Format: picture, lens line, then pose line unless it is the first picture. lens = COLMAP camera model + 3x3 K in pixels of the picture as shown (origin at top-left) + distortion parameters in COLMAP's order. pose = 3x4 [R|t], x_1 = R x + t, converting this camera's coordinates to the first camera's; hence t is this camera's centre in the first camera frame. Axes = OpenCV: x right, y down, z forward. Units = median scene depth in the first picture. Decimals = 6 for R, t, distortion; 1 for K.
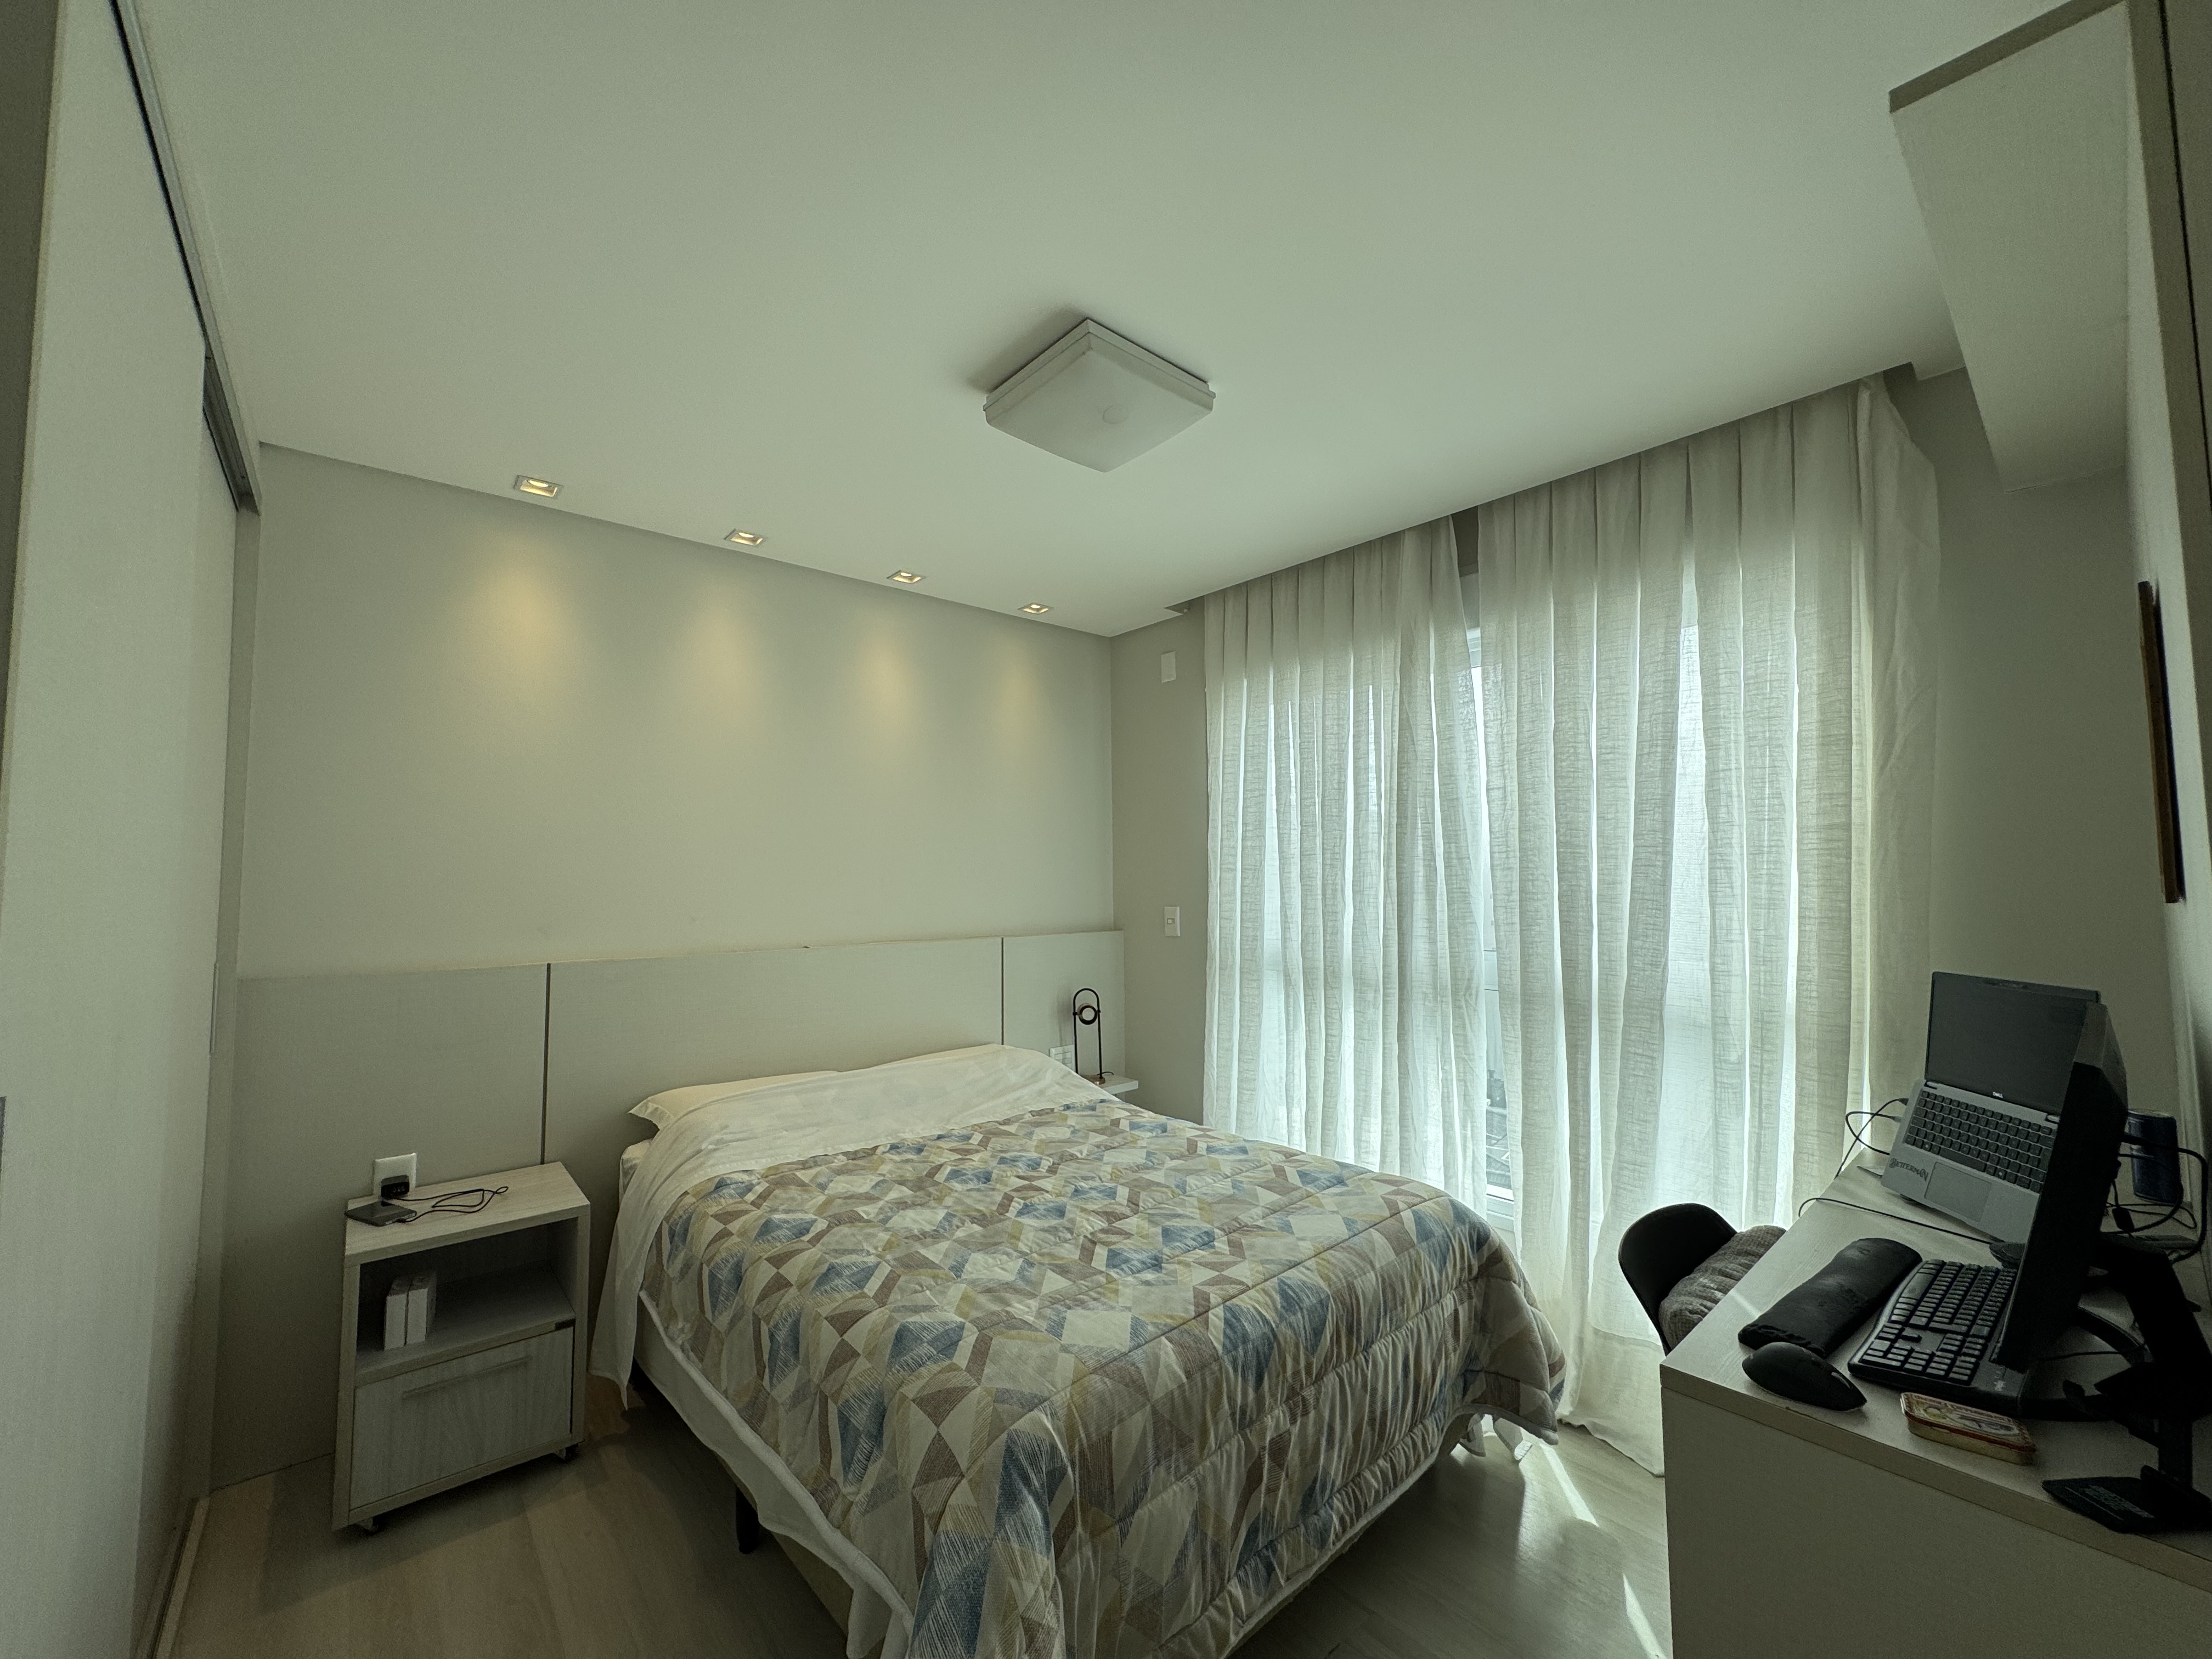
lens RADIAL K [[885.2, 0, 1106.6], [0, 885.2, 826.0], [0, 0, 1]] dist [-0.002537, 0.000072]
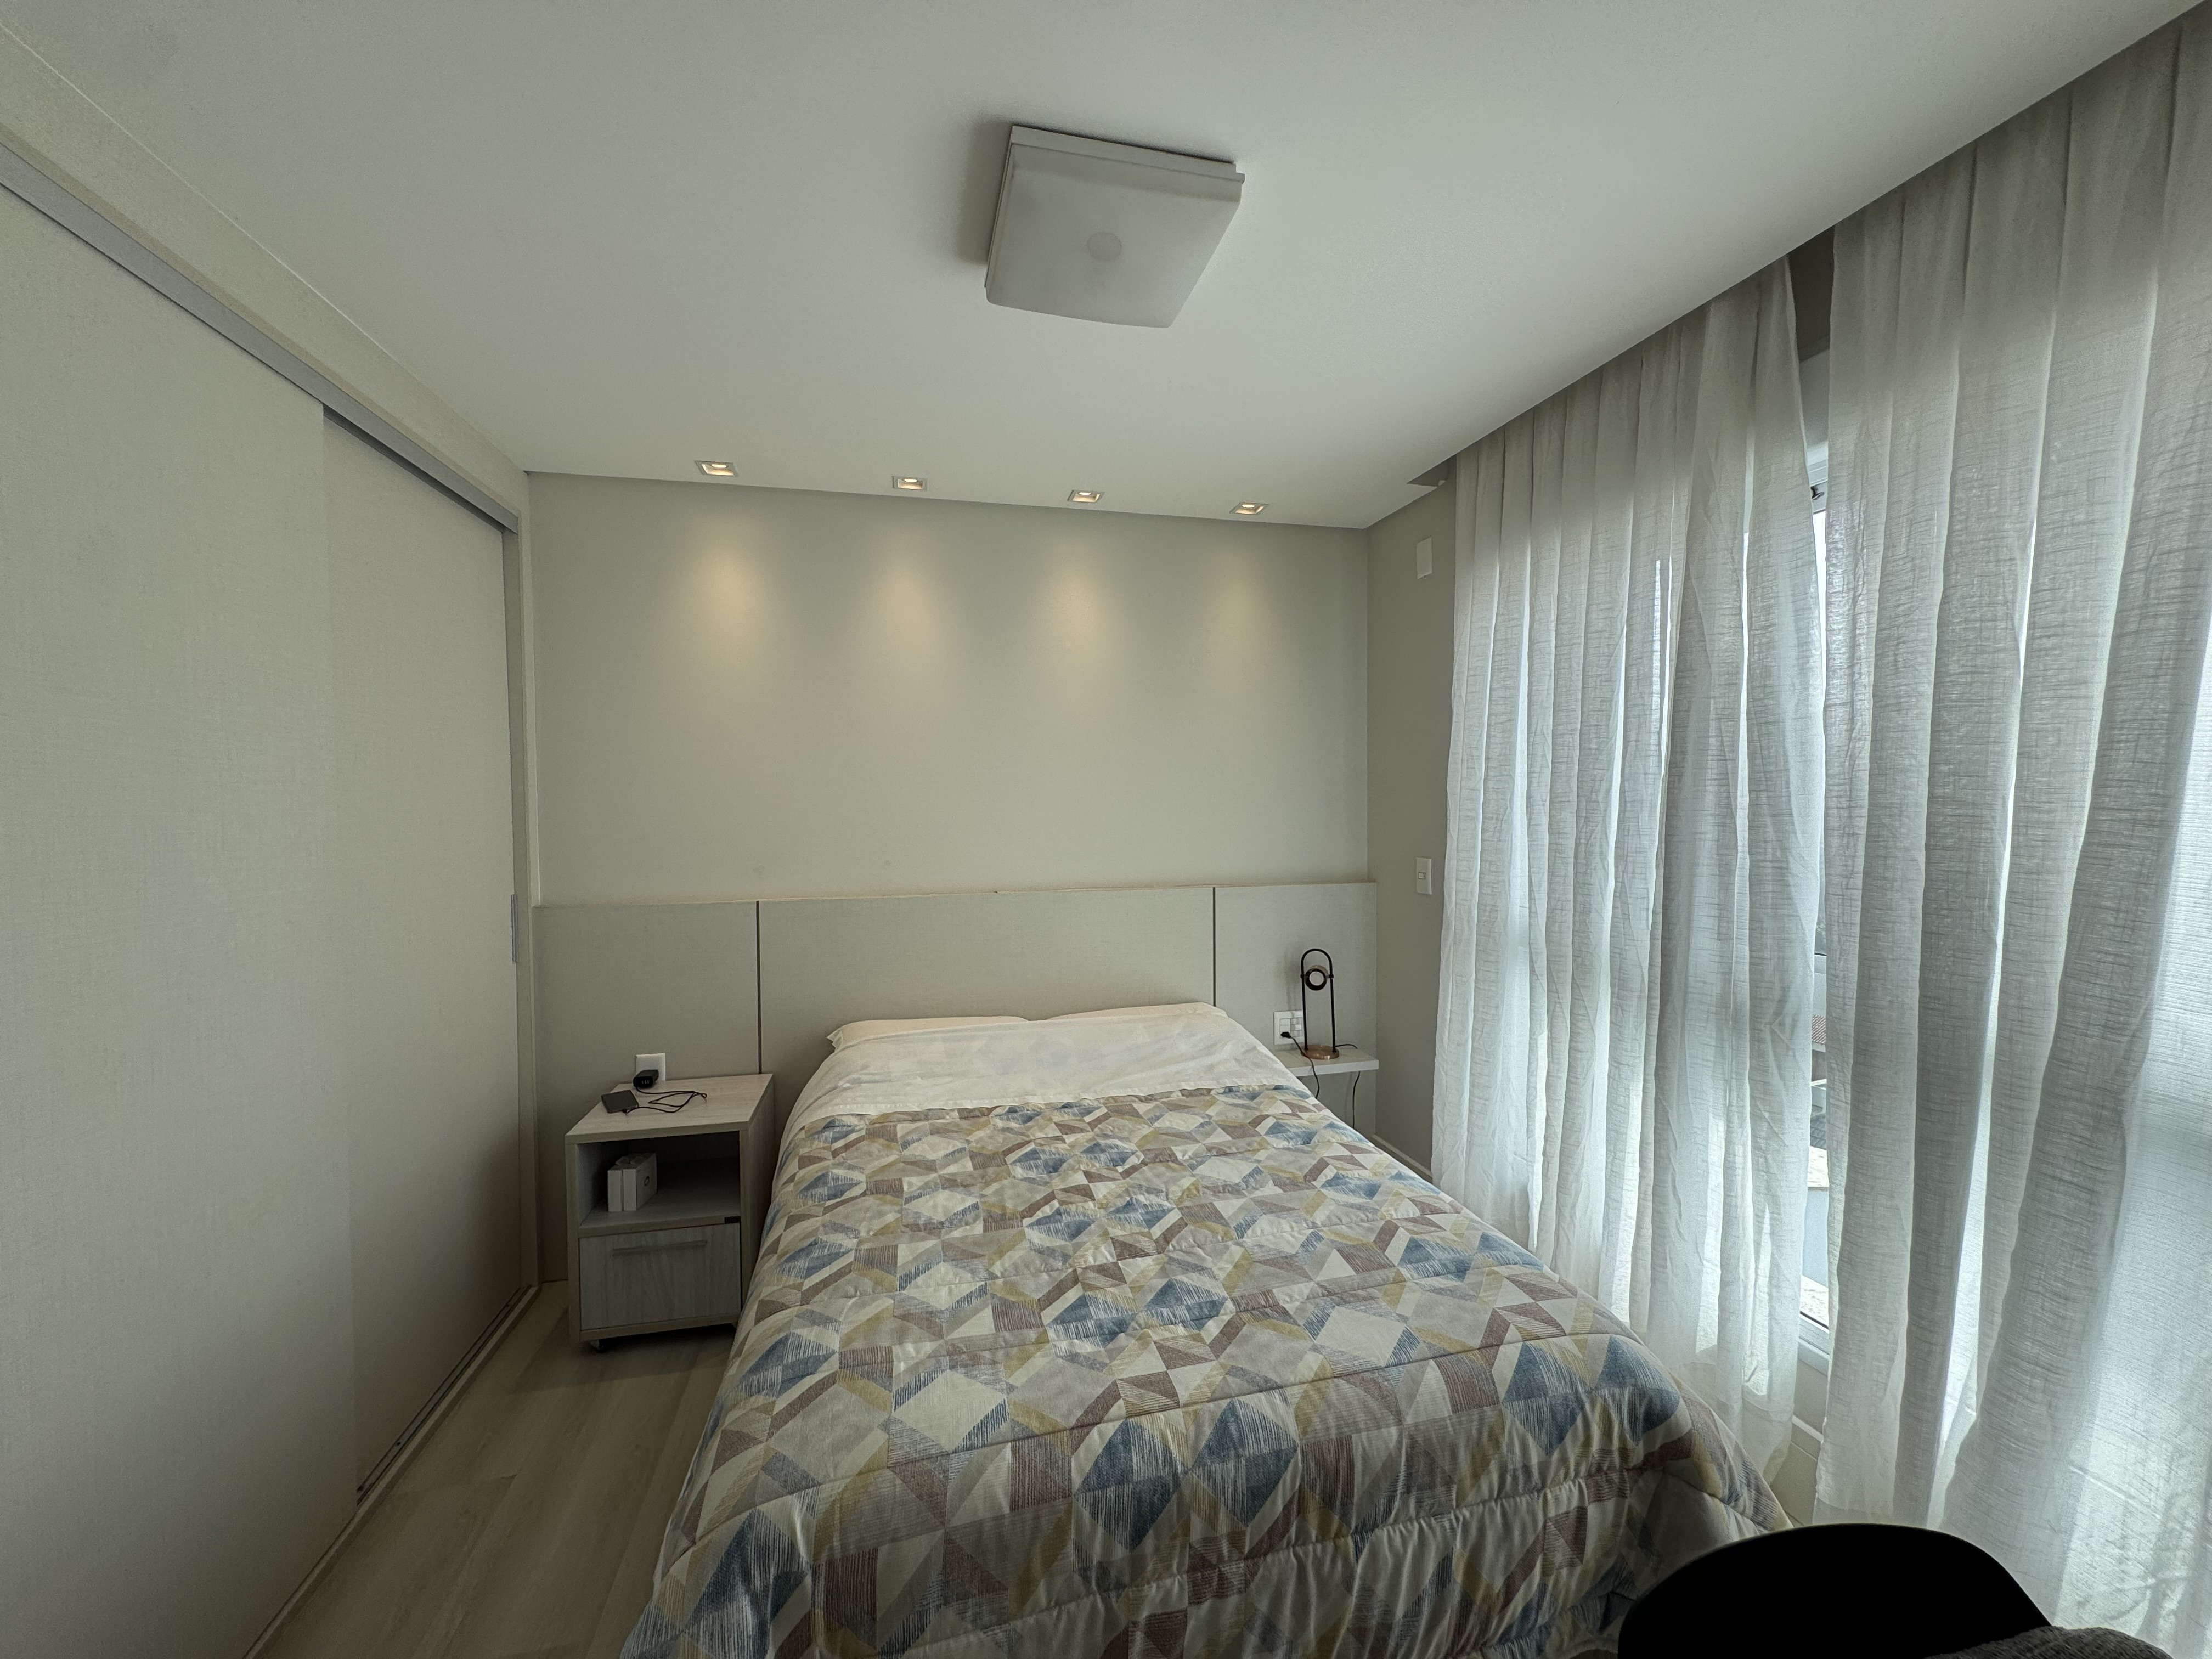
lens RADIAL K [[885.2, 0, 1106.6], [0, 885.2, 826.0], [0, 0, 1]] dist [-0.002537, 0.000072]
pose [[0.884312, 0.016707, -0.466597, 0.345833], [0.028452, 0.995574, 0.089570, -0.034866], [0.466029, -0.092483, 0.879923, 0.263508]]
